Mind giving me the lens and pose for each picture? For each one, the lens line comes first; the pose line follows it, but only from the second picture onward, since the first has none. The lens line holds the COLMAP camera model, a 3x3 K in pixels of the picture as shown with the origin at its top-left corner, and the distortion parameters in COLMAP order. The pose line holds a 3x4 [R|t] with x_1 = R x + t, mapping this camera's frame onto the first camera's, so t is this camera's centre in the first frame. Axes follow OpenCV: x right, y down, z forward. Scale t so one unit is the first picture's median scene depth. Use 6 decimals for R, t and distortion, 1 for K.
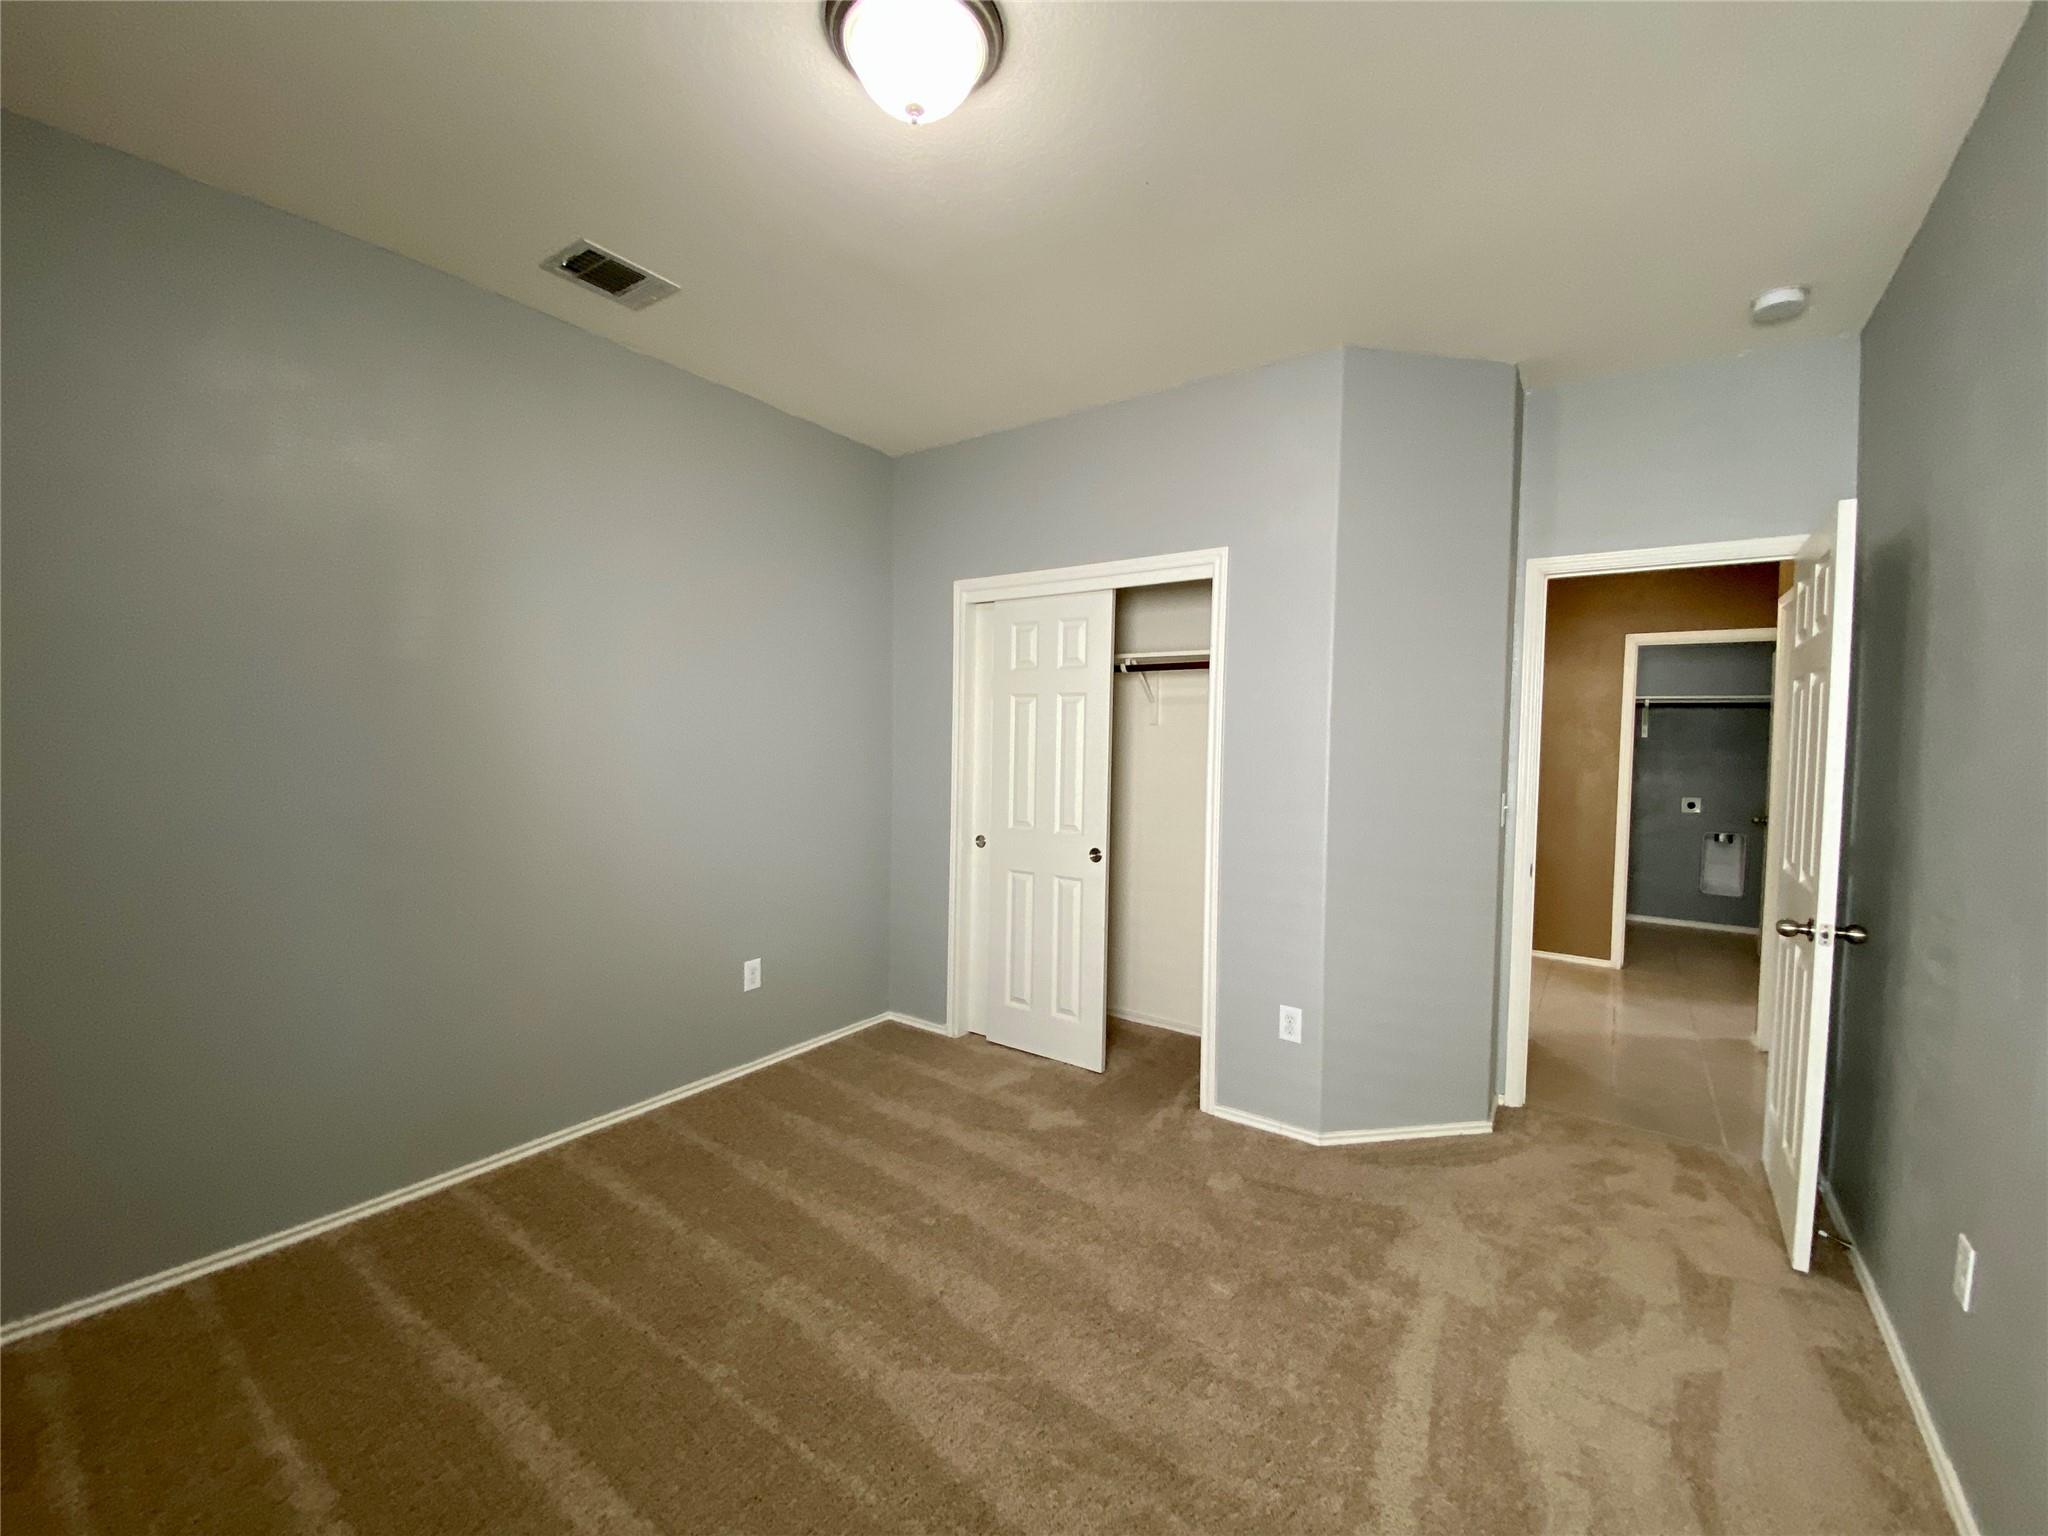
lens RADIAL K [[824.5, 0, 1022.8], [0, 824.5, 752.9], [0, 0, 1]] dist [0.000300, -0.000001]
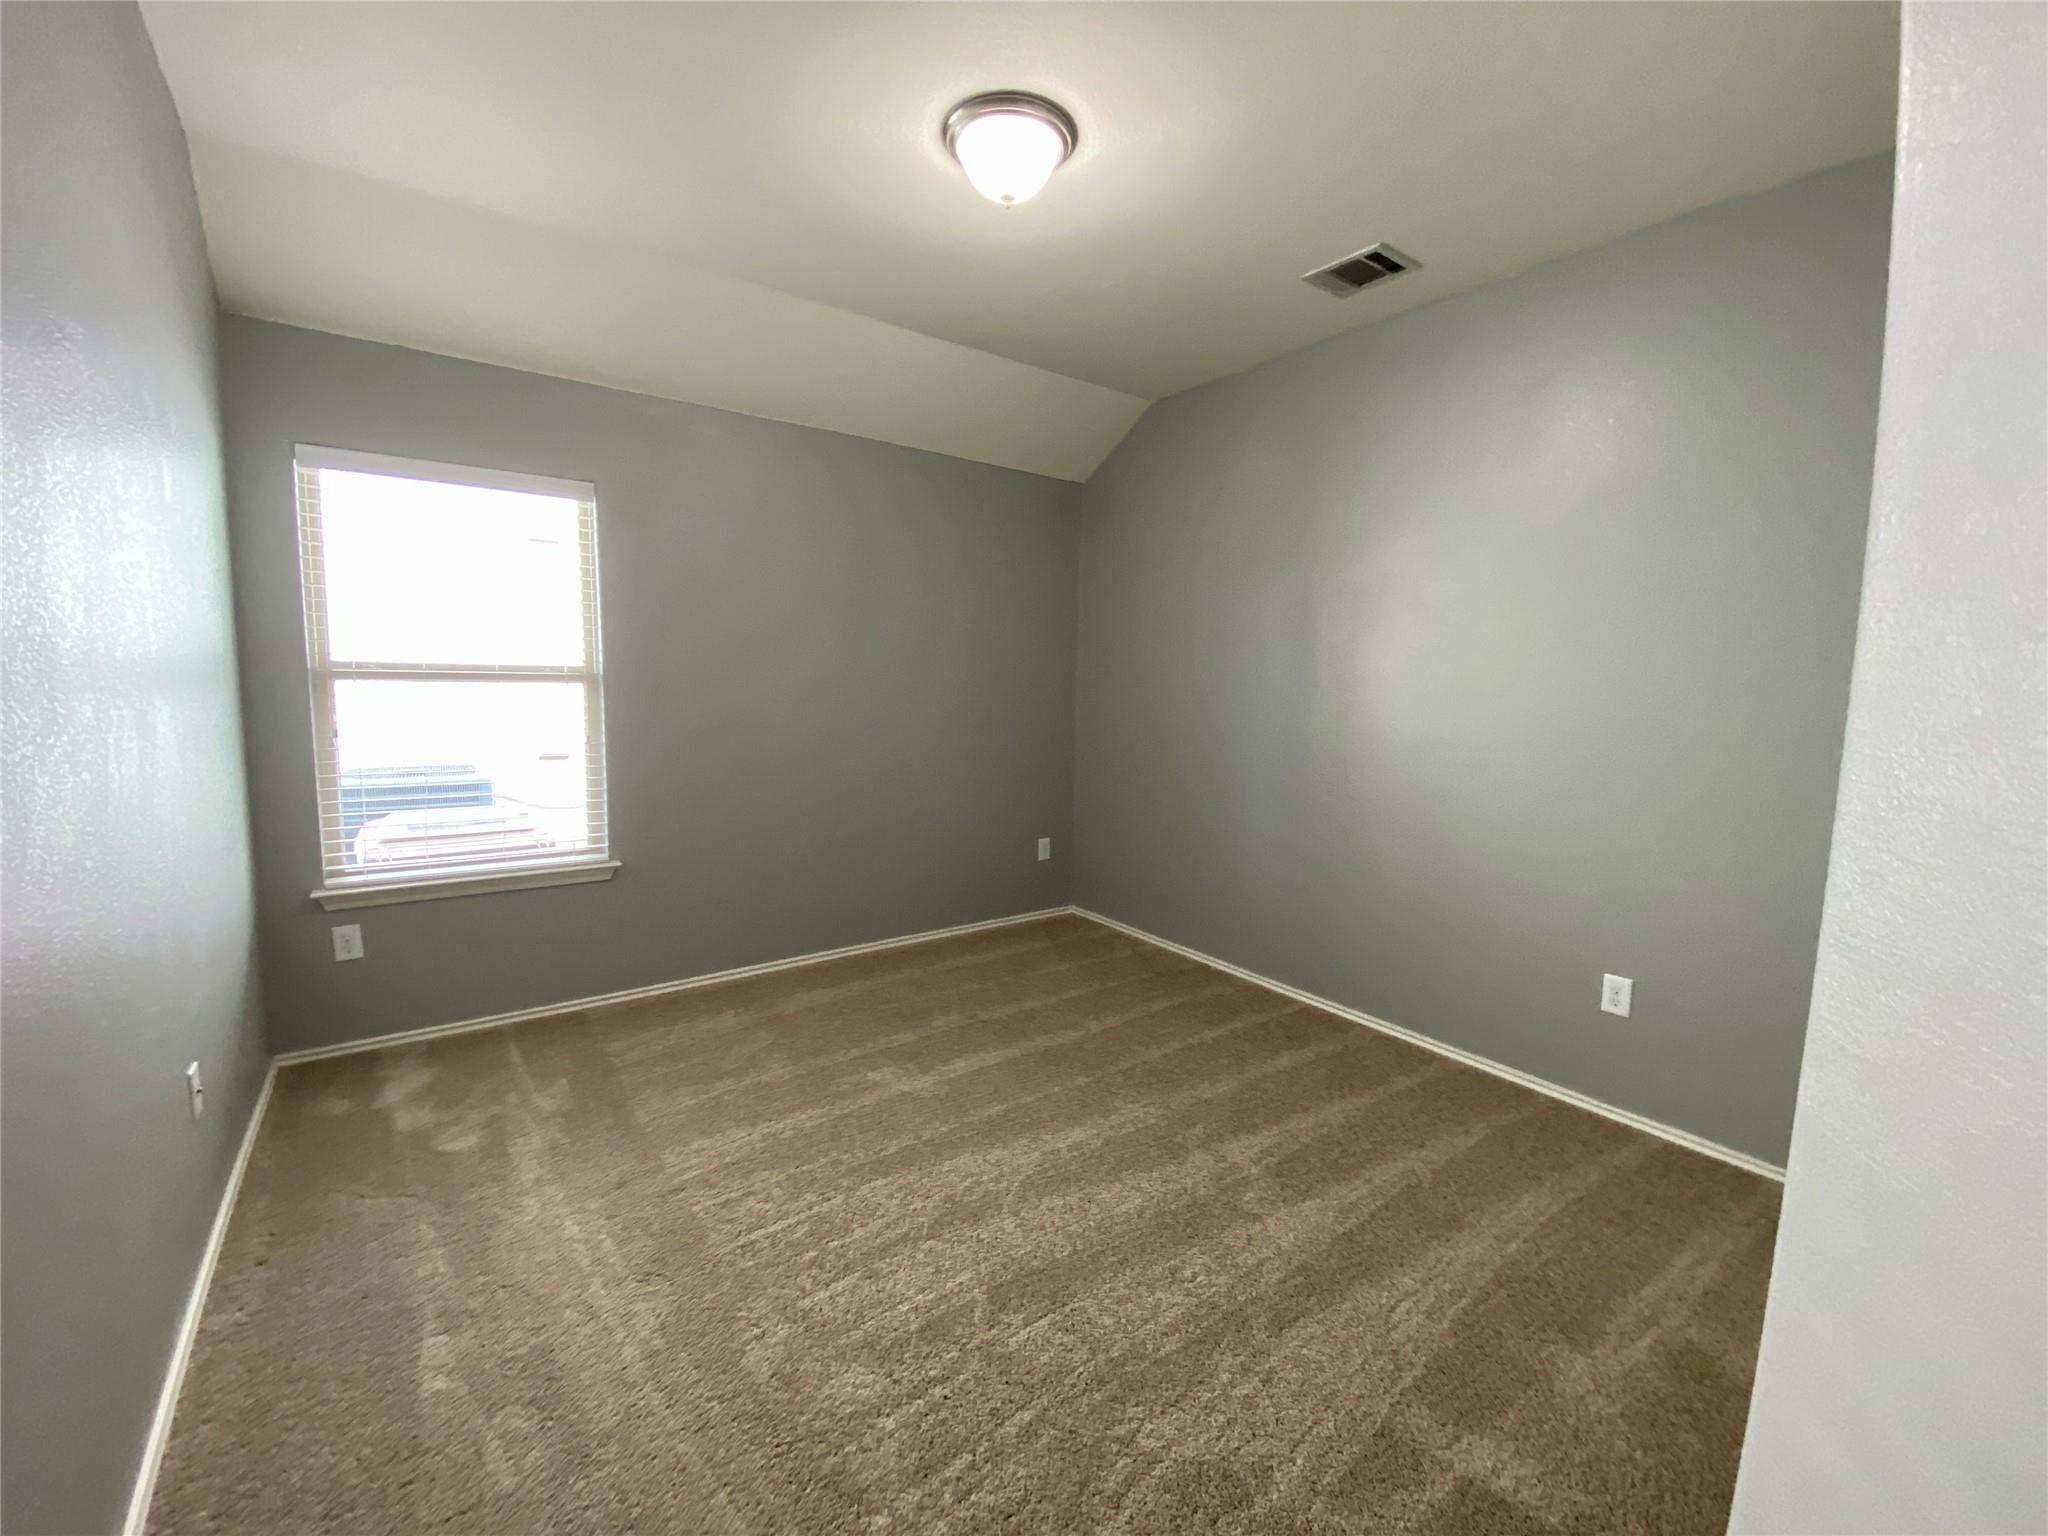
lens RADIAL K [[826.8, 0, 1024.0], [0, 826.8, 768.0], [0, 0, 1]] dist [0.030734, -0.027883]
pose [[-0.330289, 0.097971, -0.938782, 0.783959], [-0.007132, 0.994311, 0.106275, -0.032677], [0.943853, 0.041797, -0.327711, 0.983338]]
